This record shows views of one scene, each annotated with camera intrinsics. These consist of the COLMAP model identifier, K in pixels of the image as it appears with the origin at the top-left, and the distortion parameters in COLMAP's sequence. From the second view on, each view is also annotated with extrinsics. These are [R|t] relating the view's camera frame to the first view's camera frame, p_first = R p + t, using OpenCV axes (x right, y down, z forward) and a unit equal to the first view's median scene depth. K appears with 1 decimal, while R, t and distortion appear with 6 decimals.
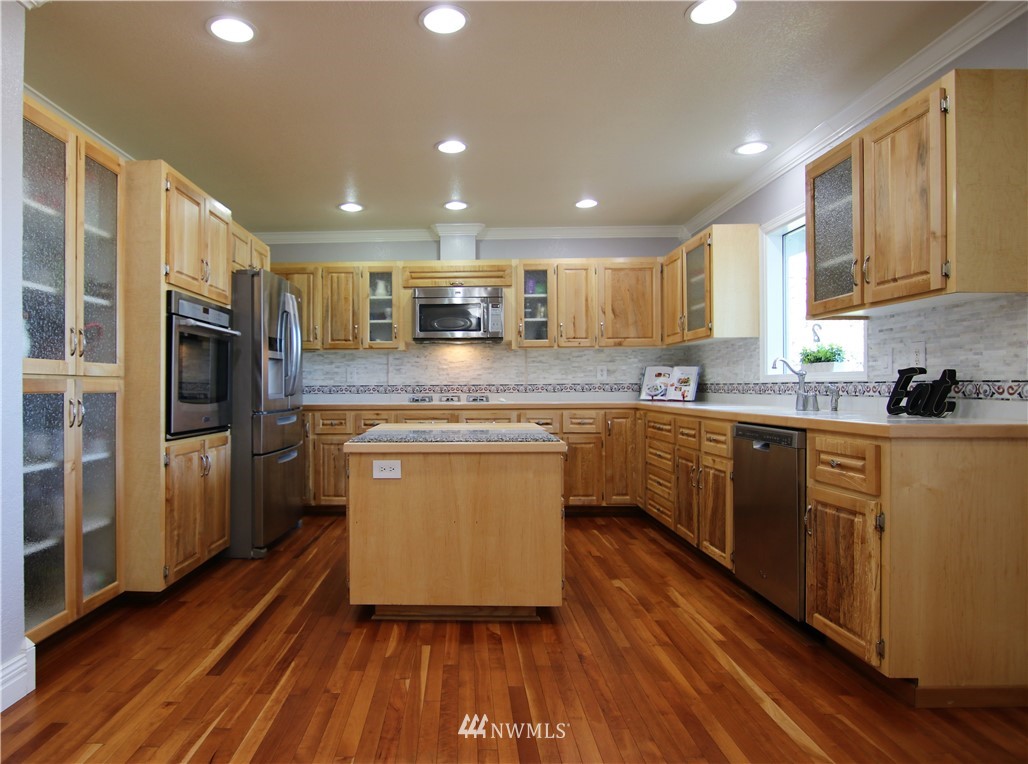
lens RADIAL K [[550.3, 0, 514.0], [0, 550.3, 382.0], [0, 0, 1]] dist [-0.000443, -0.000434]
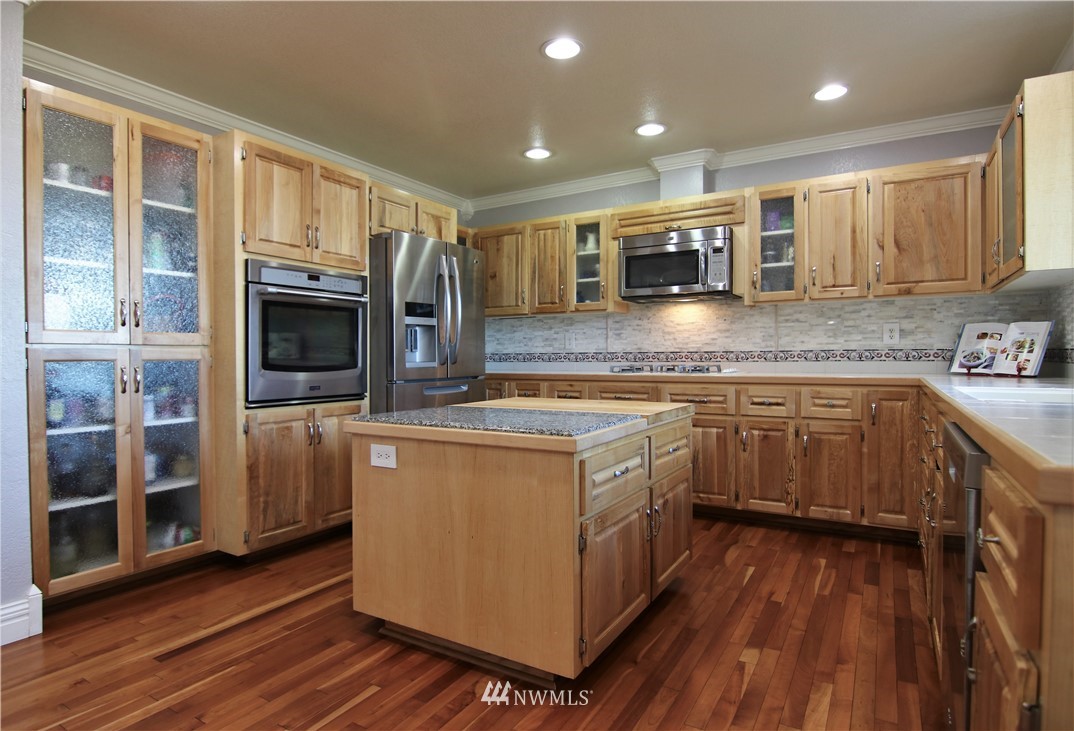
lens RADIAL K [[590.1, 0, 537.0], [0, 590.1, 365.5], [0, 0, 1]] dist [-0.008383, -0.002284]
pose [[0.869407, 0.008420, -0.494025, 0.161293], [0.005664, 0.999619, 0.027006, 0.000699], [0.494064, -0.026278, 0.869028, 0.143968]]
